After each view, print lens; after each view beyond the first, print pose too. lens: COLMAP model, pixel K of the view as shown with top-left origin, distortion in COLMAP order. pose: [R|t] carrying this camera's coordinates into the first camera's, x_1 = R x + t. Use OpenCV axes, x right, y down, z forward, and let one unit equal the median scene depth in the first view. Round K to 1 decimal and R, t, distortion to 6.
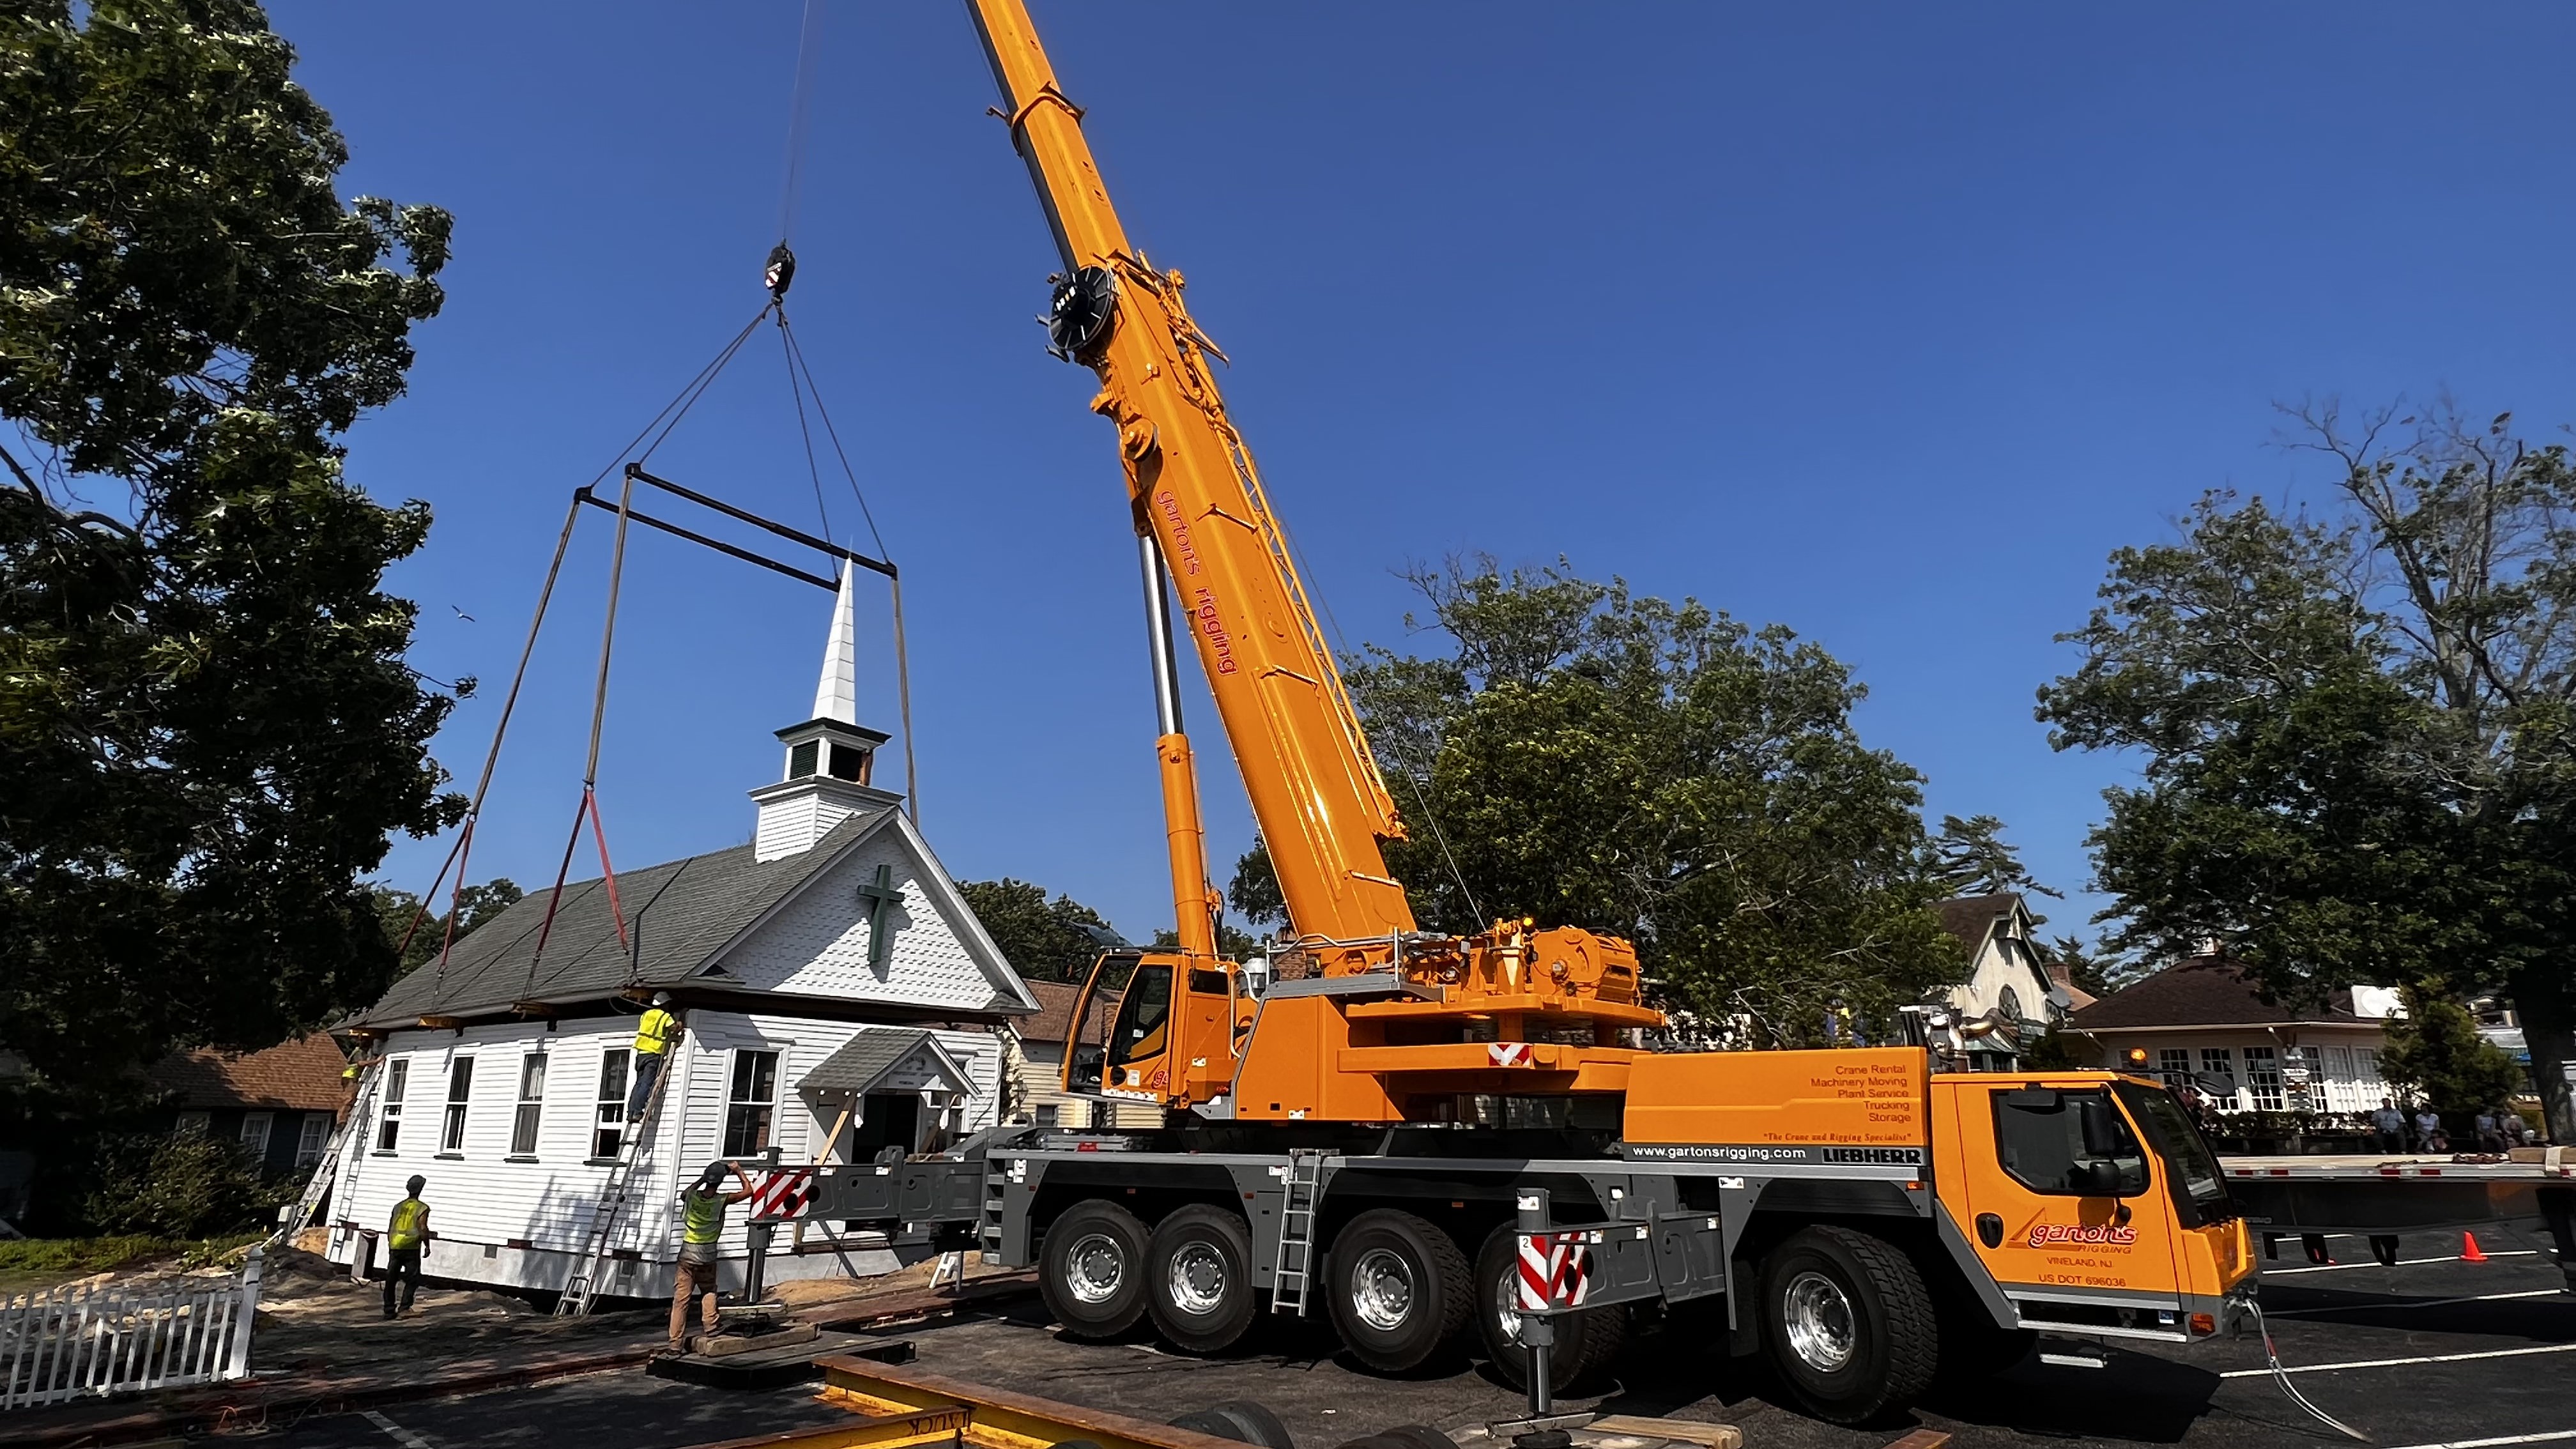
lens RADIAL K [[1371.2, 0, 1276.6], [0, 1371.2, 735.7], [0, 0, 1]] dist [0.000040, 0.000217]
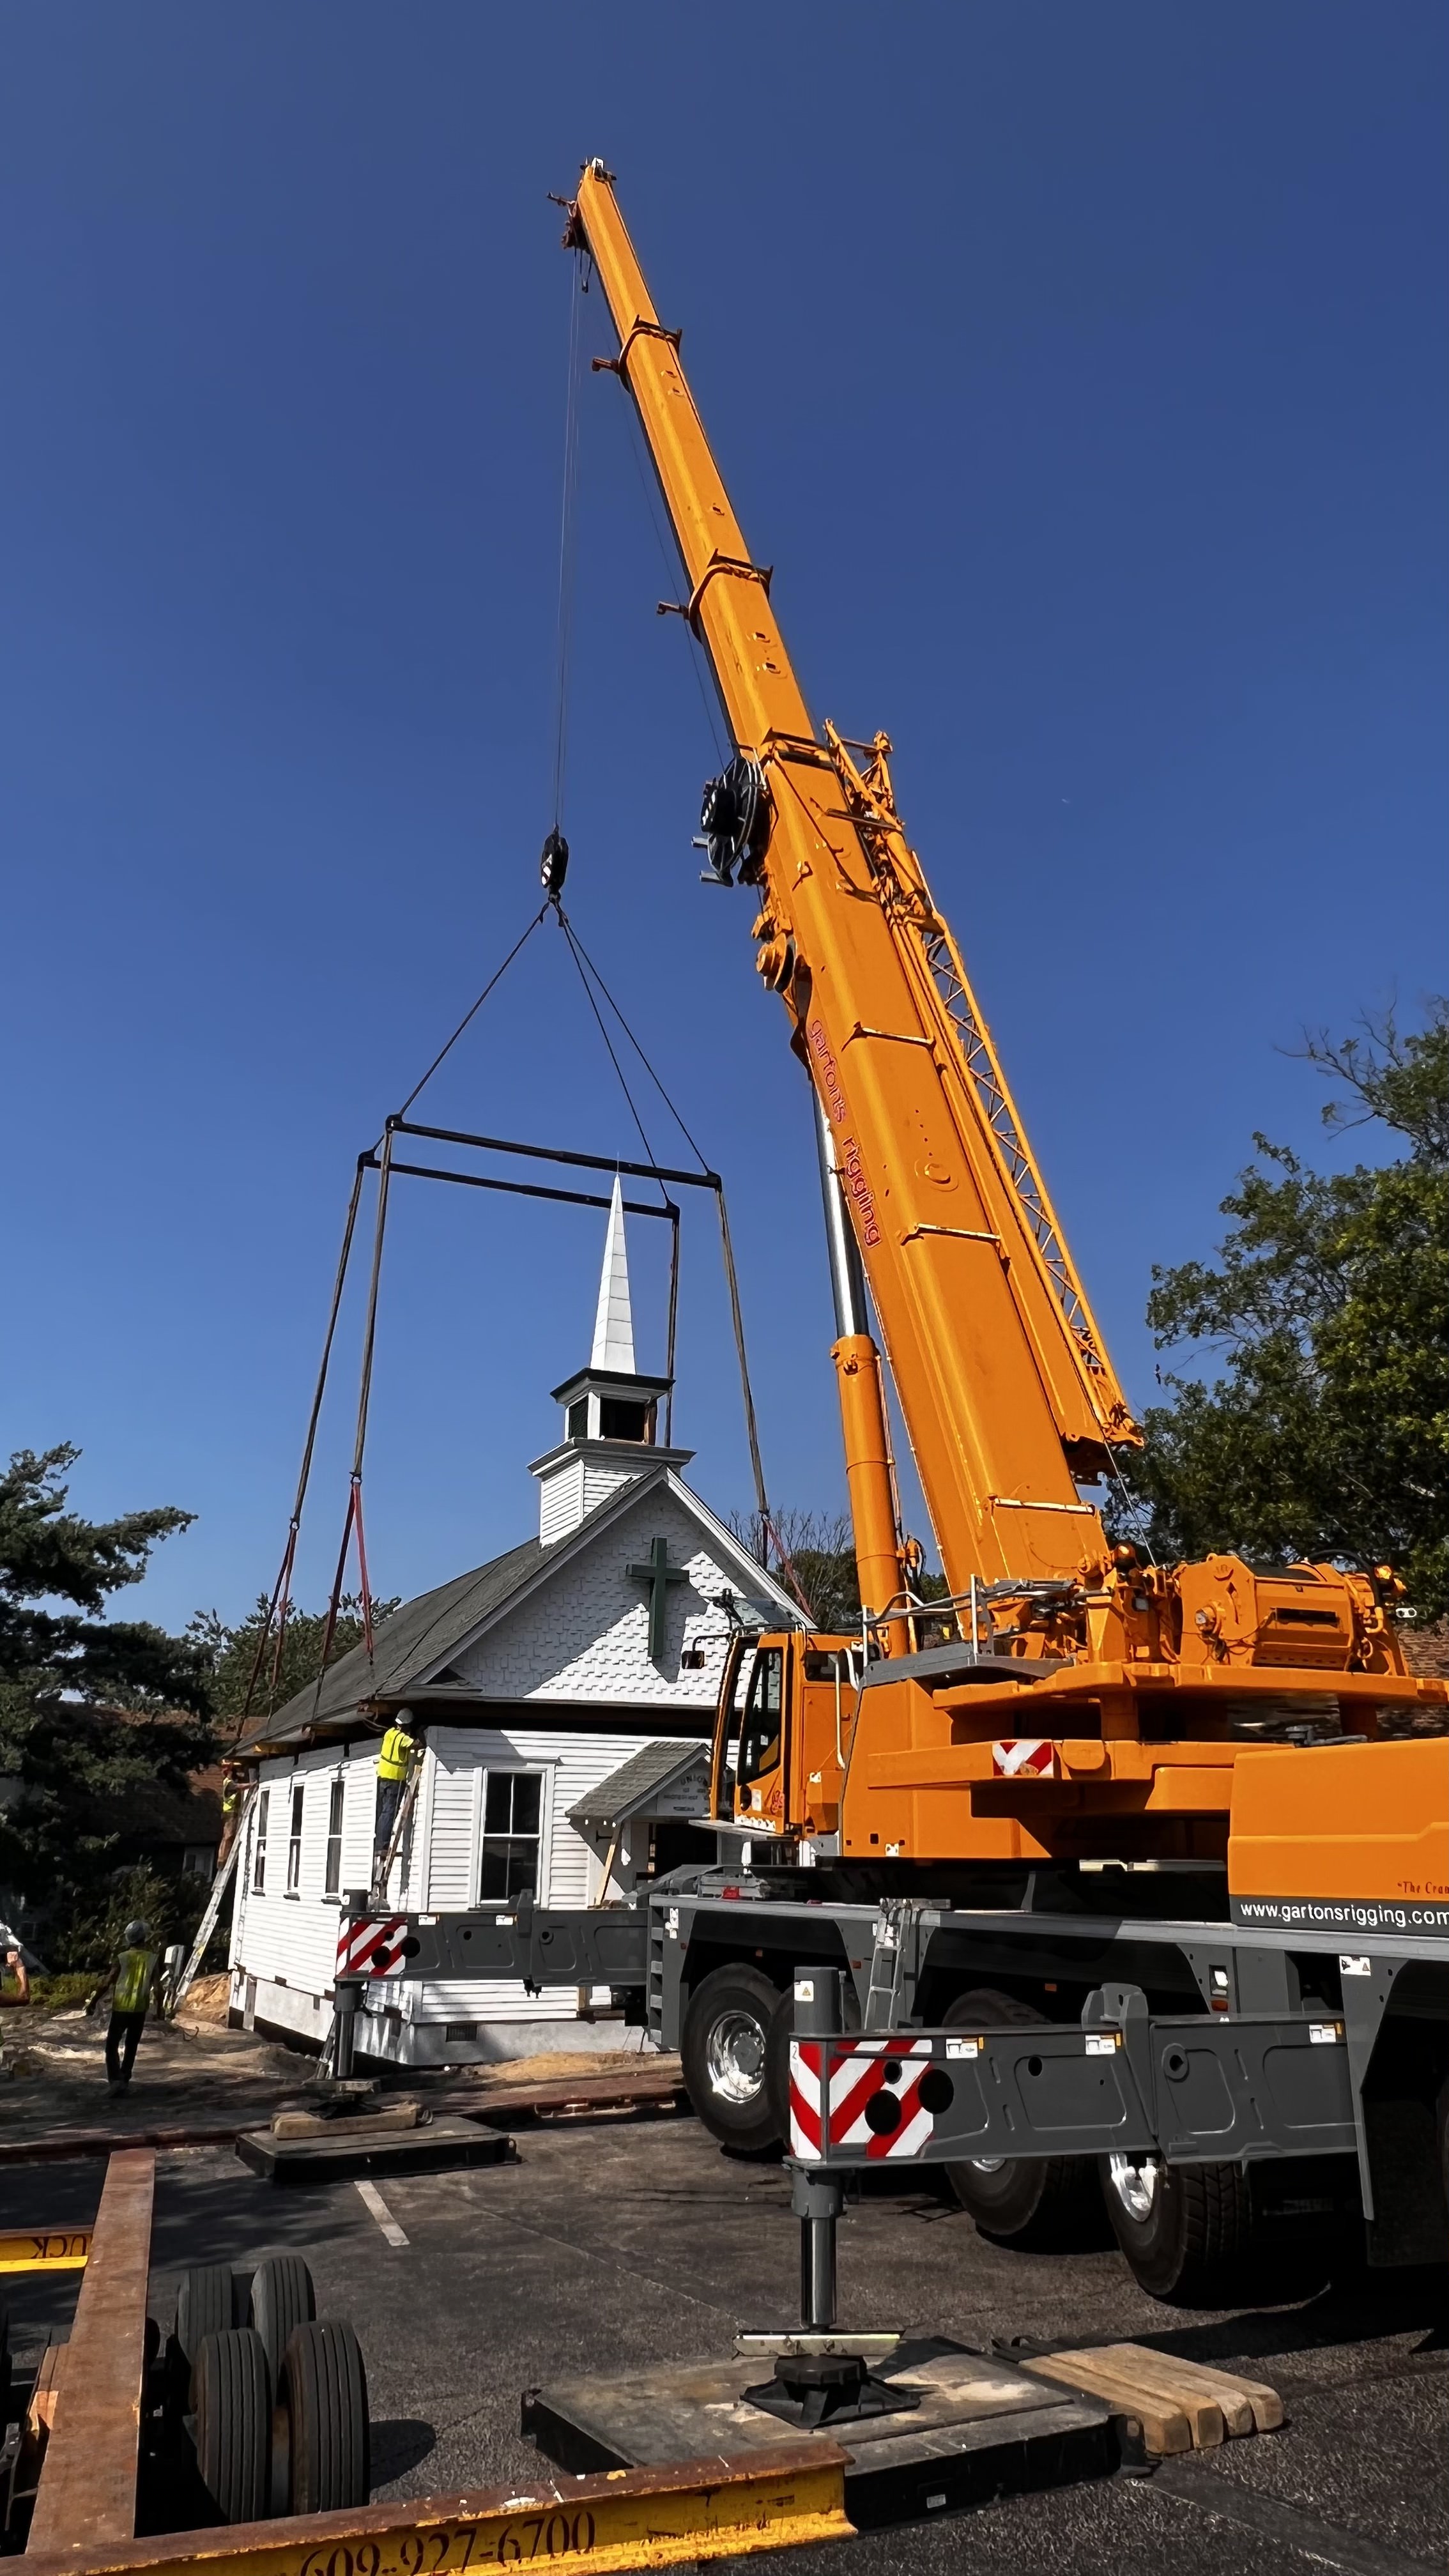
lens RADIAL K [[1717.0, 0, 714.1], [0, 1717.0, 1305.1], [0, 0, 1]] dist [0.003509, 0.002172]
pose [[0.882789, -0.144609, -0.446957, 0.339580], [0.129088, 0.989489, -0.065178, 0.040939], [0.451685, -0.000158, 0.892178, 0.155142]]
